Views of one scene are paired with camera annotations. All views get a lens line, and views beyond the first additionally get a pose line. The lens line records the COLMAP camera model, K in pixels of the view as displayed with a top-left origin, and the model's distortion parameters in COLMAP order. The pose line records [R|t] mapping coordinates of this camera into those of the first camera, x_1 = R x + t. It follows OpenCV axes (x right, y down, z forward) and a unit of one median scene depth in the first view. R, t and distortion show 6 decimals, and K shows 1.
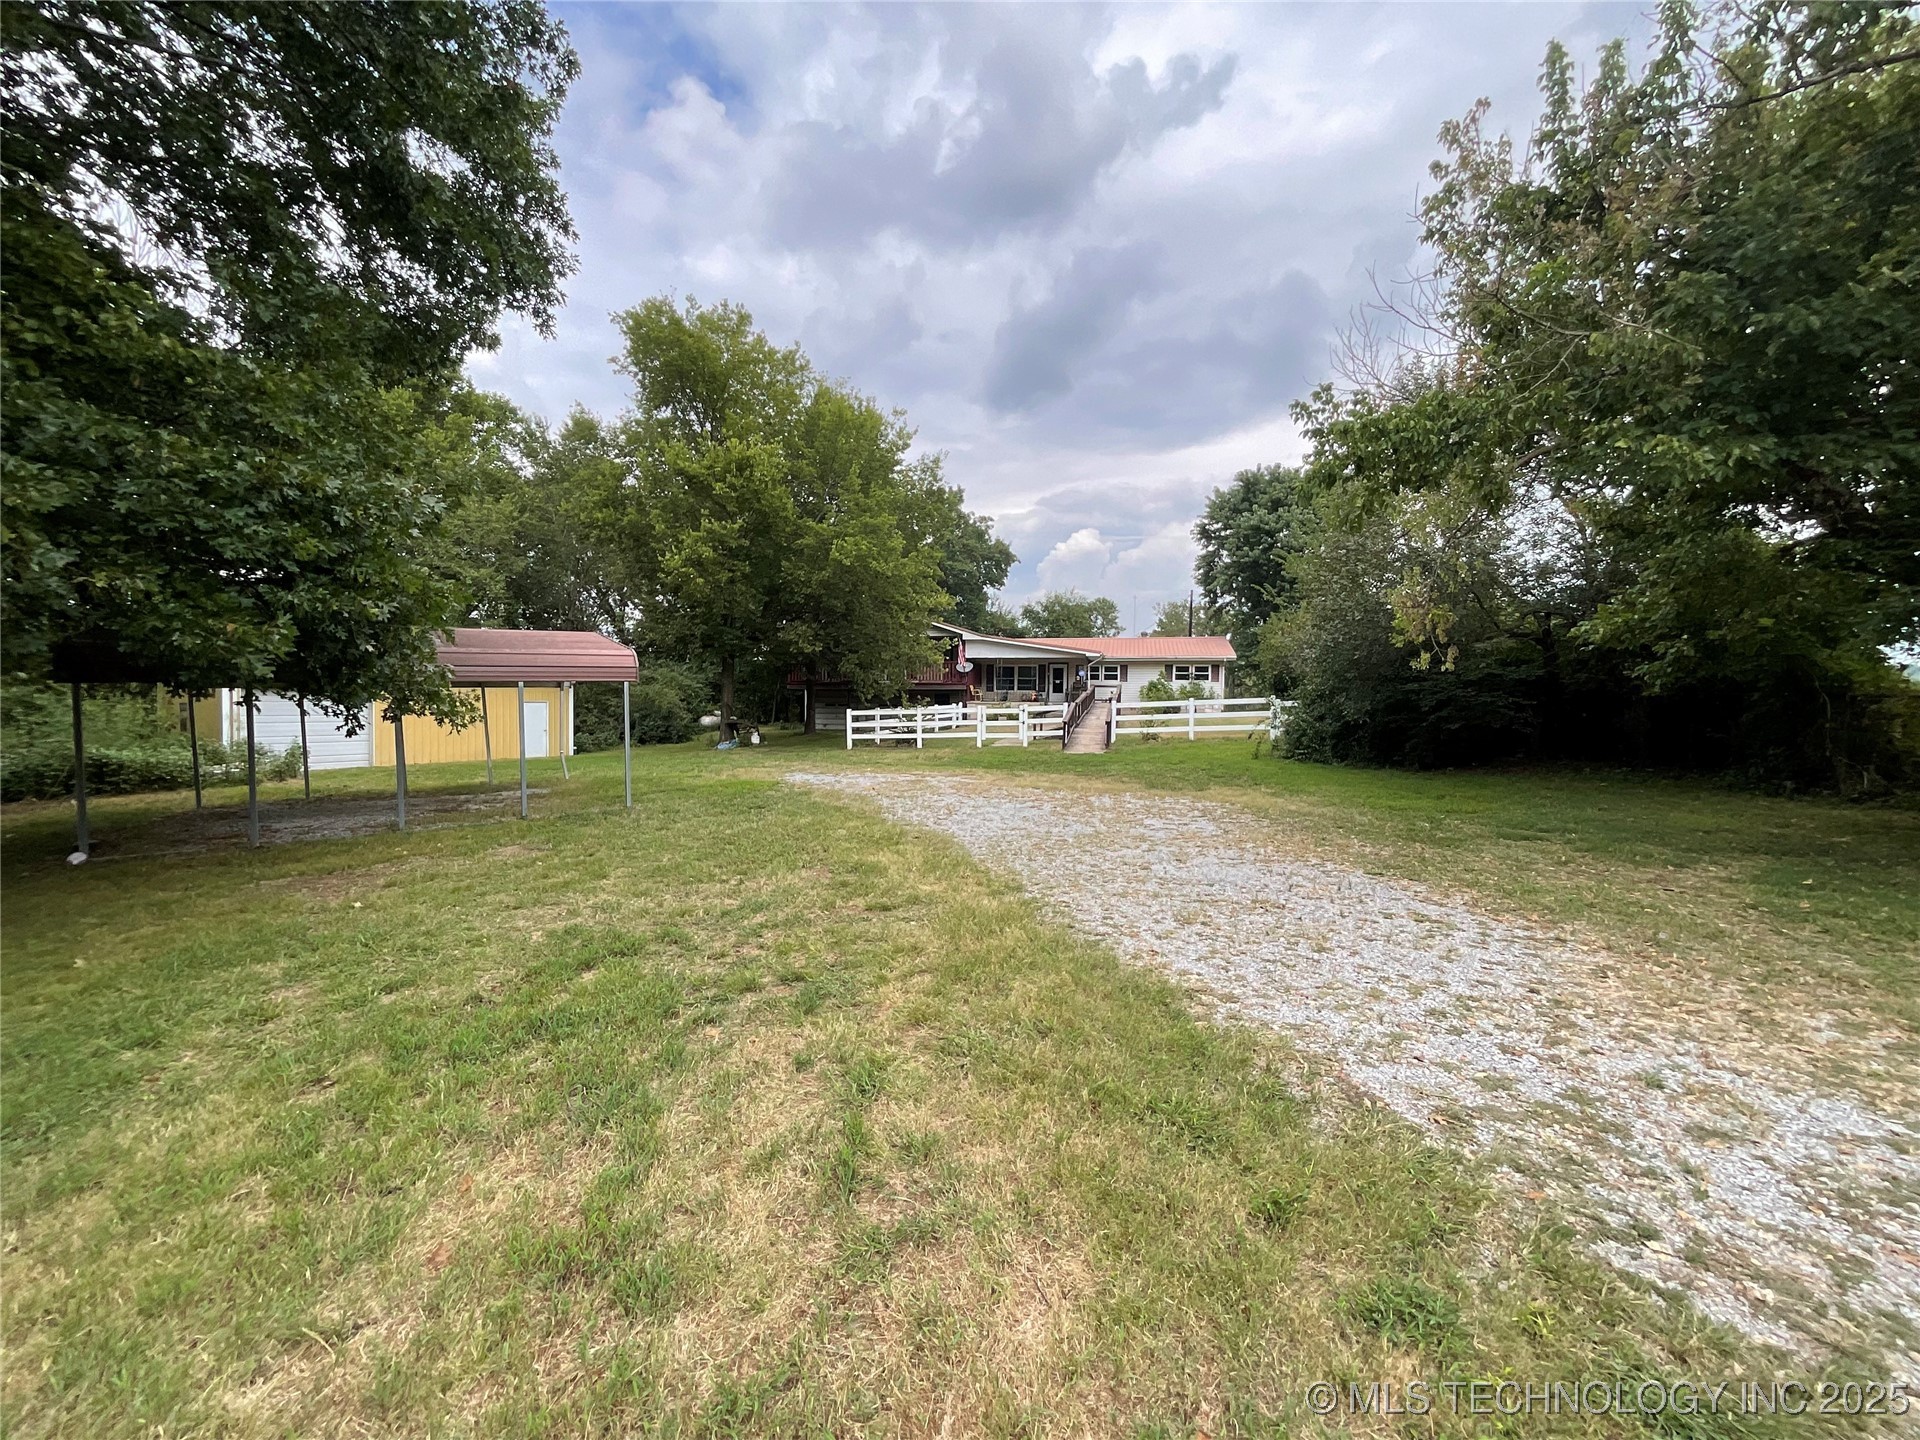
lens RADIAL K [[769.1, 0, 957.9], [0, 769.1, 720.3], [0, 0, 1]] dist [-0.010968, 0.005915]
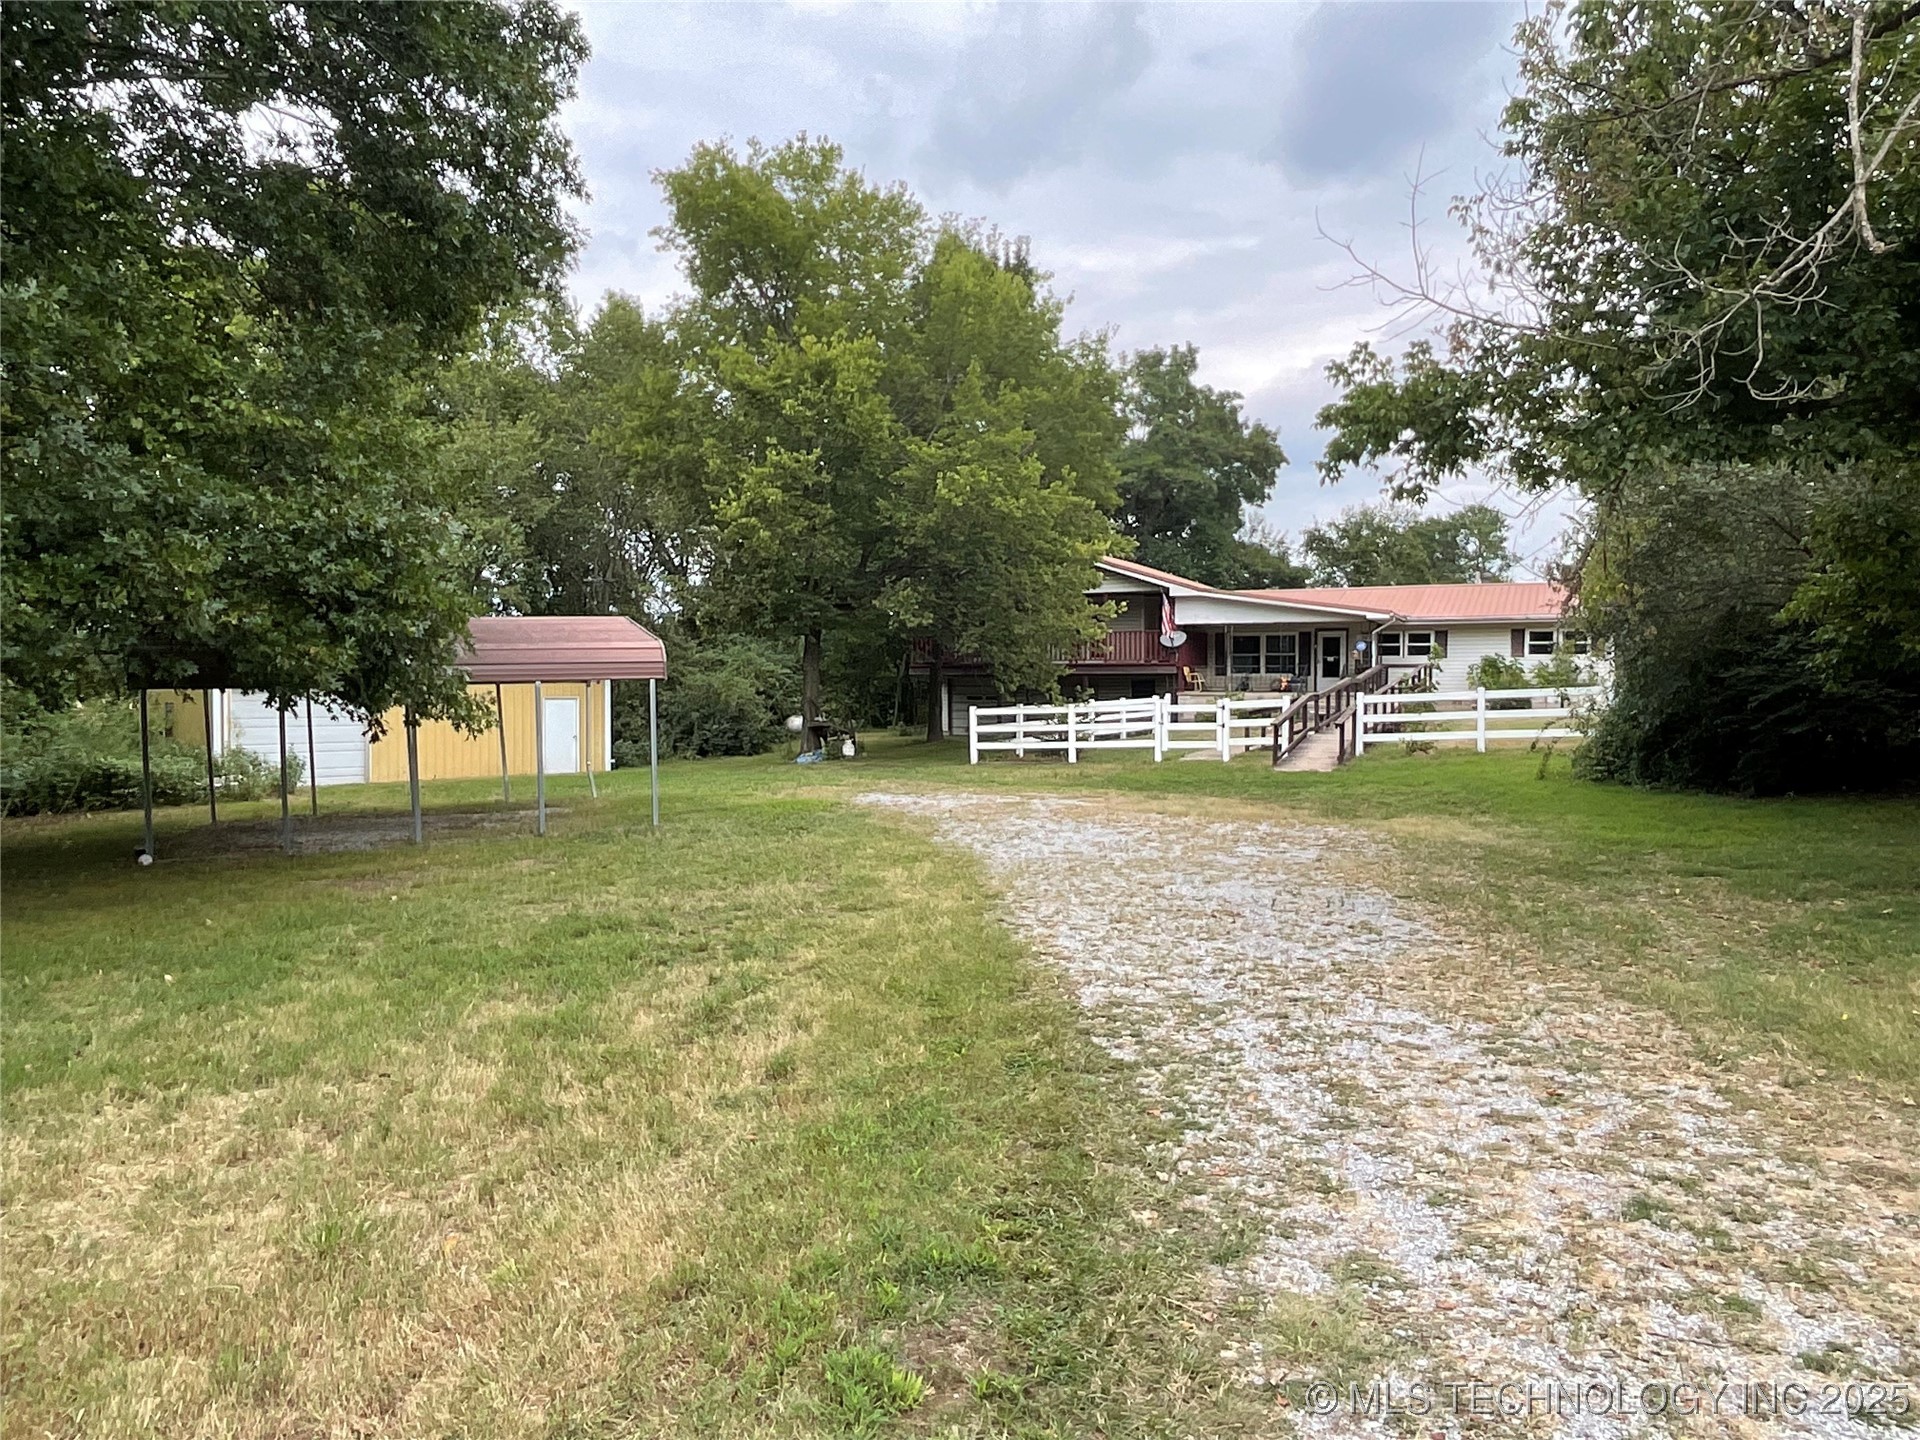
lens RADIAL K [[1312.9, 0, 957.7], [0, 1312.9, 721.4], [0, 0, 1]] dist [-0.006822, 0.001722]
pose [[0.976704, -0.002341, -0.214577, 0.107052], [0.002476, 0.999997, 0.000358, -0.001606], [0.214575, -0.000880, 0.976707, -0.175933]]
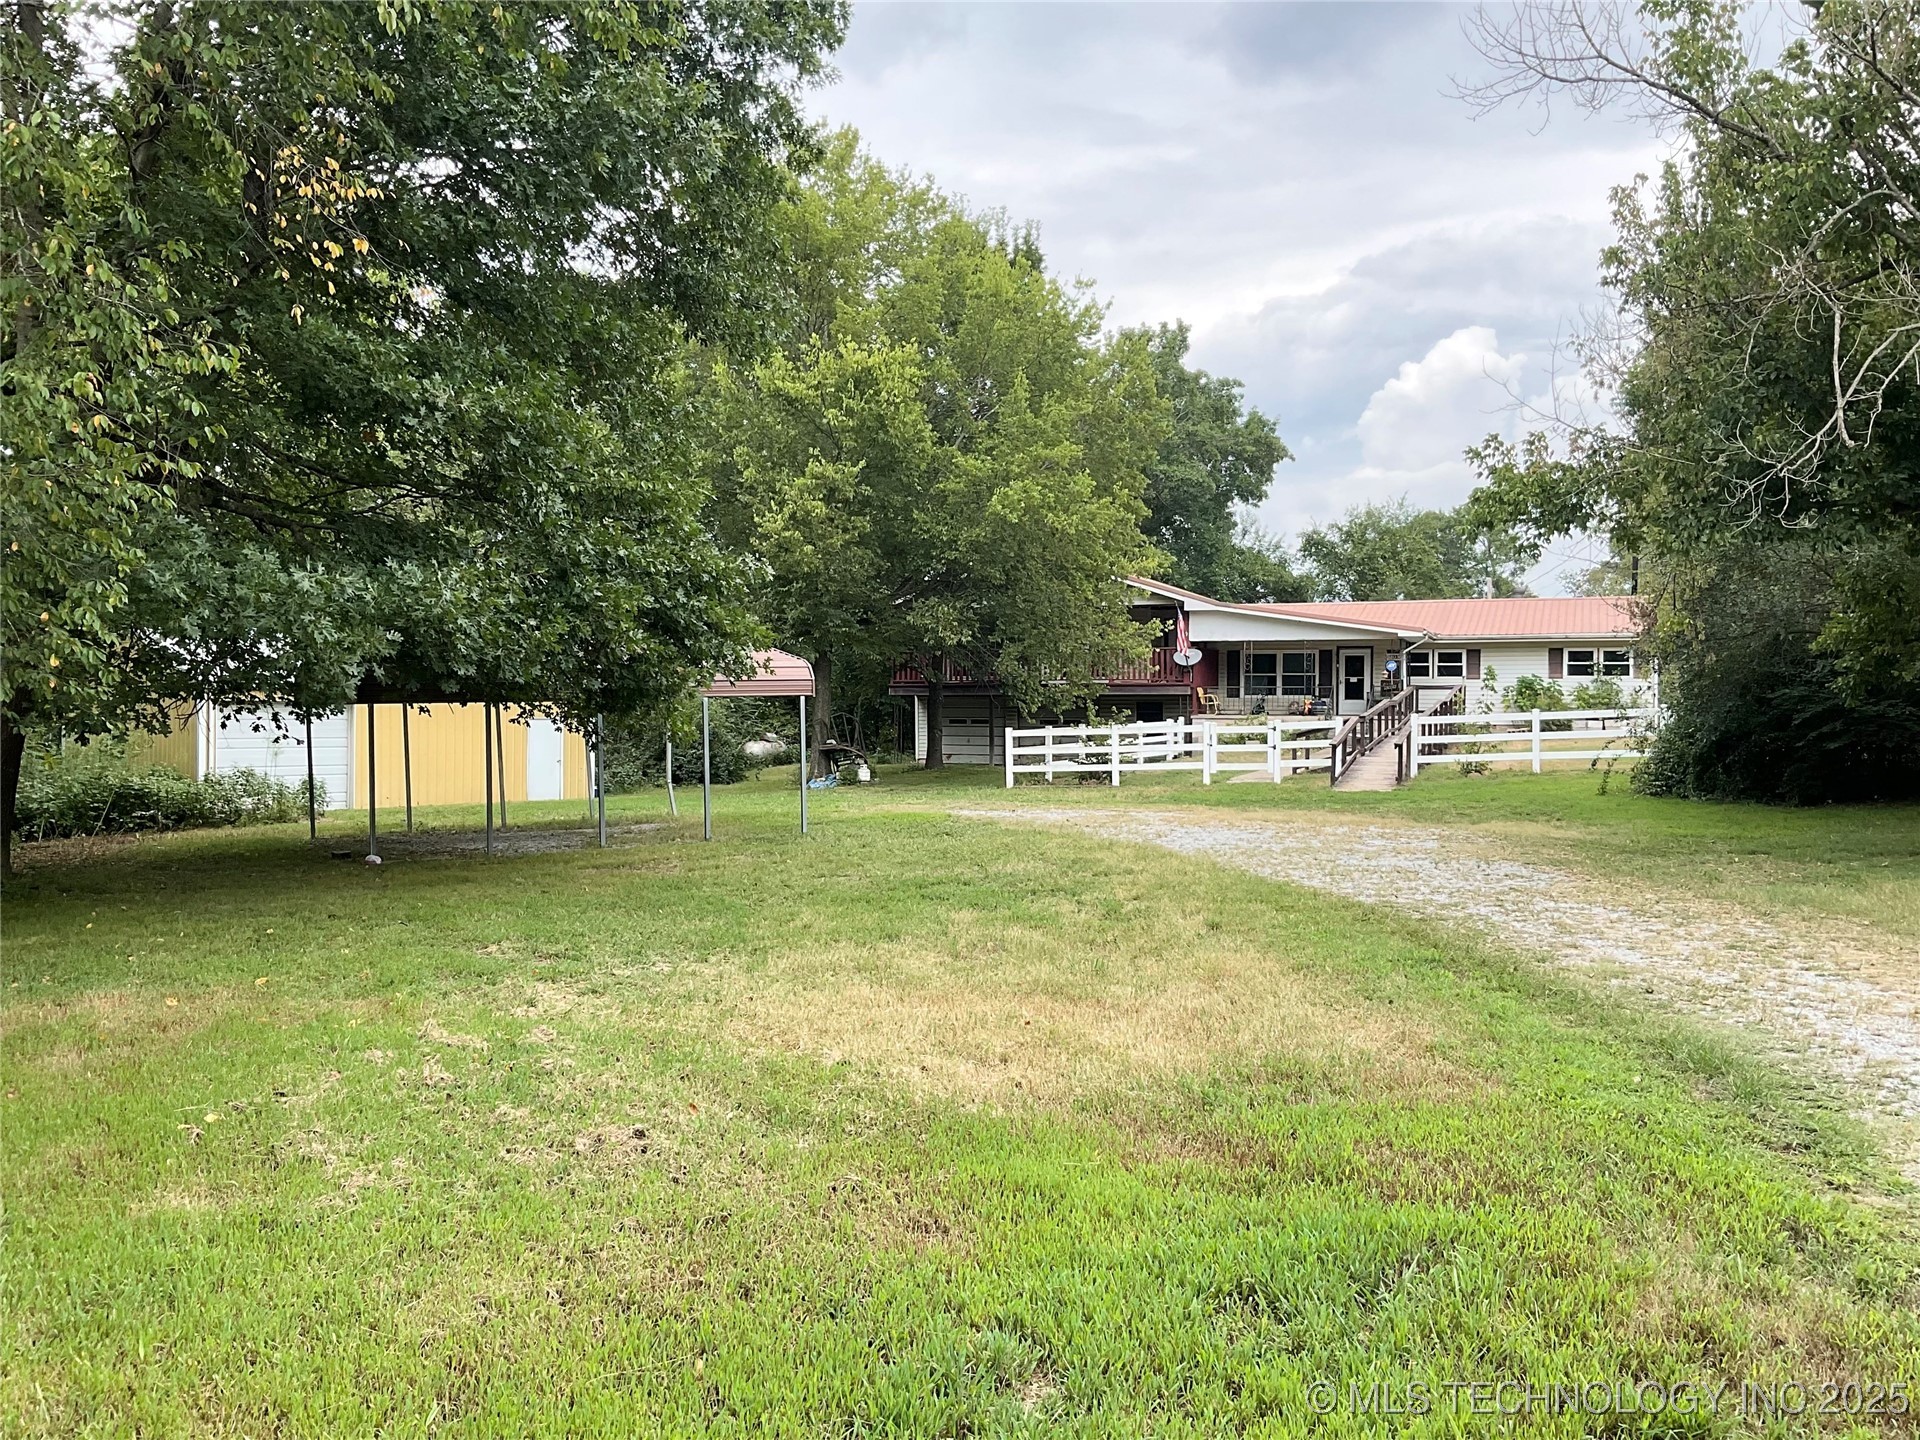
lens RADIAL K [[1683.5, 0, 946.2], [0, 1683.5, 715.0], [0, 0, 1]] dist [0.080267, -0.115721]
pose [[0.990214, -0.004565, -0.139485, 0.008753], [0.001080, 0.999686, -0.025051, 0.011950], [0.139556, 0.024655, 0.989907, -0.487398]]
